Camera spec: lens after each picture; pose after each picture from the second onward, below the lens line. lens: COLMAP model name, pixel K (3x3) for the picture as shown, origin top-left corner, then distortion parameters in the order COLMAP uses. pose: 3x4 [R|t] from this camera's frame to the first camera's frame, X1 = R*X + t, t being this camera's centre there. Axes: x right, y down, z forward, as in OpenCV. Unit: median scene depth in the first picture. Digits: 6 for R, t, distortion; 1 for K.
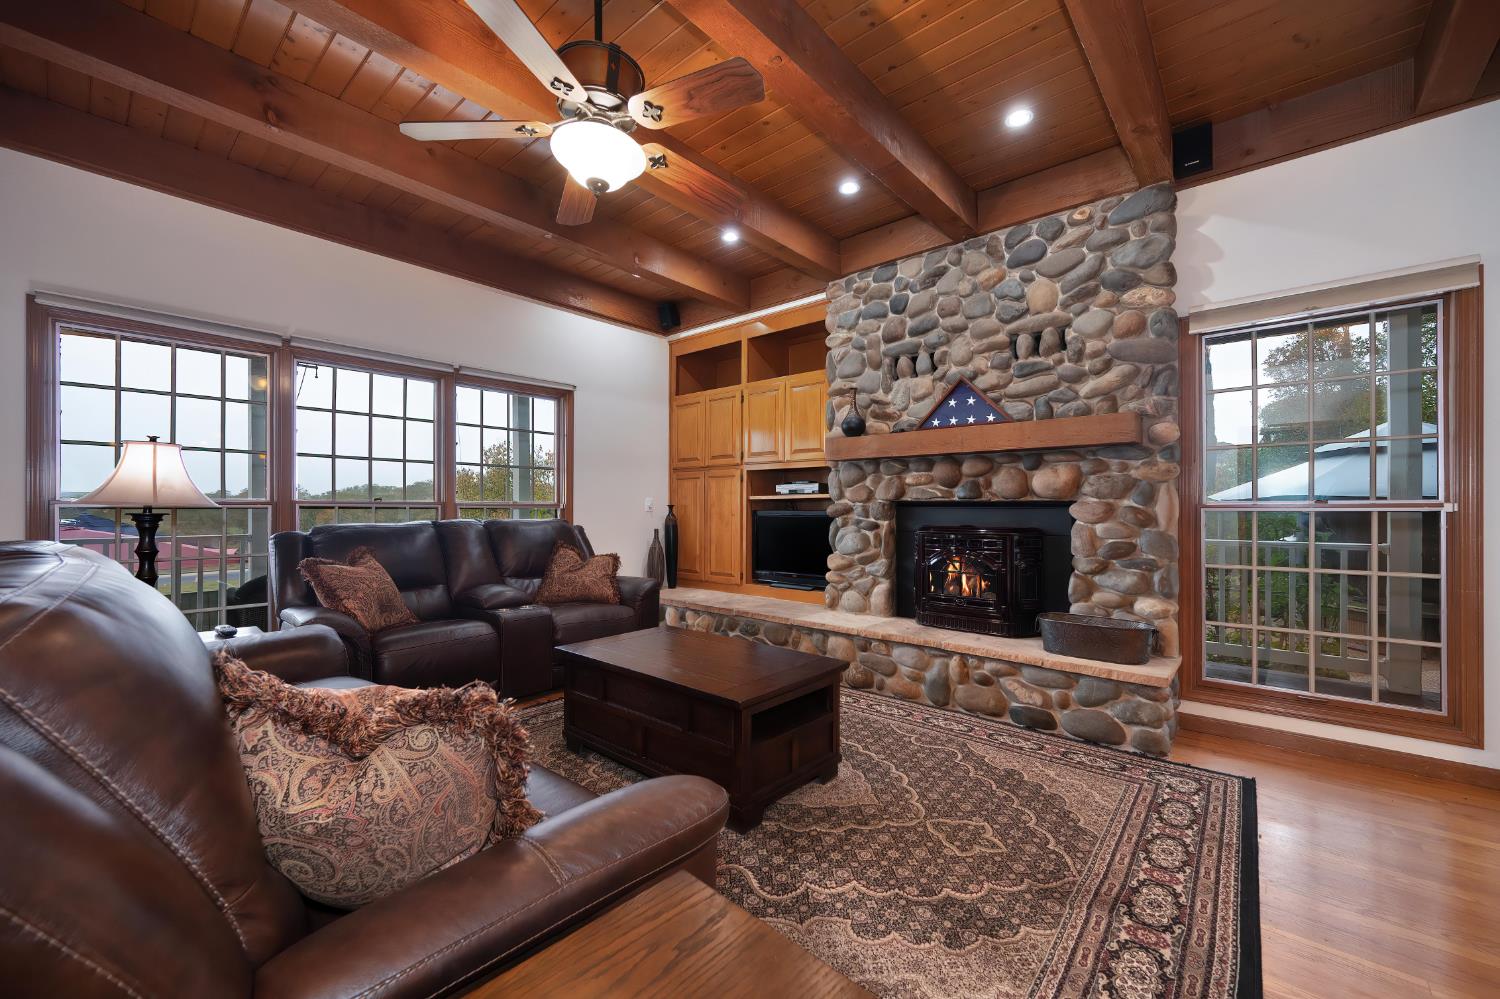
lens RADIAL K [[594.1, 0, 744.5], [0, 594.1, 508.0], [0, 0, 1]] dist [0.000985, 0.001211]
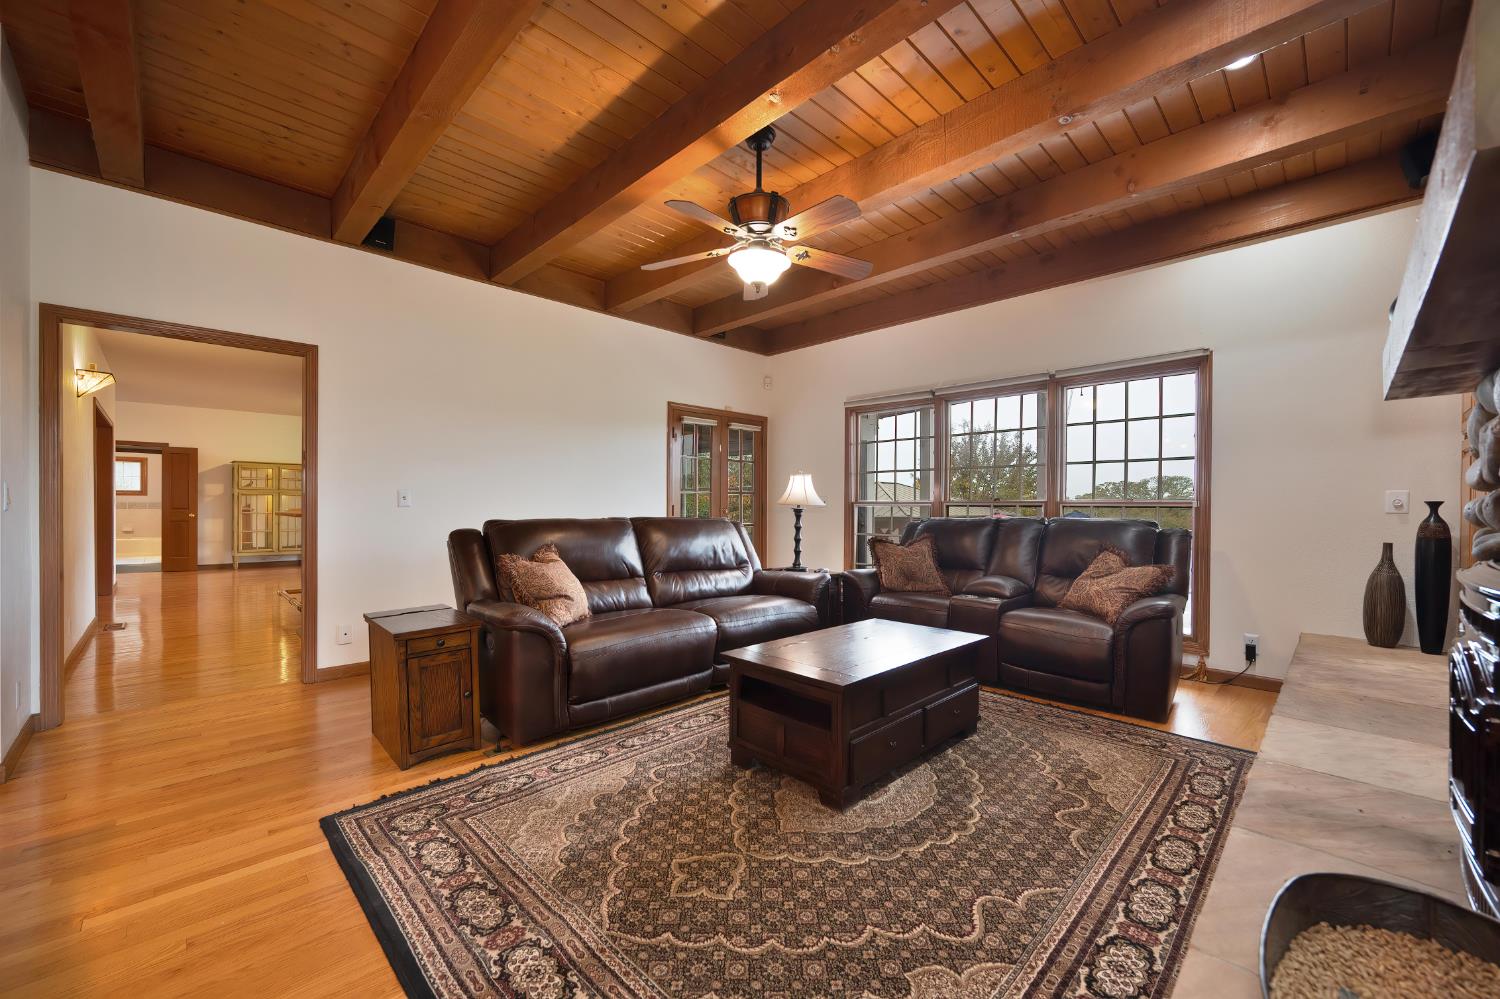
lens RADIAL K [[594.1, 0, 755.0], [0, 594.1, 504.8], [0, 0, 1]] dist [0.000985, 0.001211]
pose [[-0.066984, -0.007543, -0.997726, 1.095159], [-0.005833, 0.999957, -0.007168, 0.012502], [0.997737, 0.005339, -0.067025, 0.991923]]
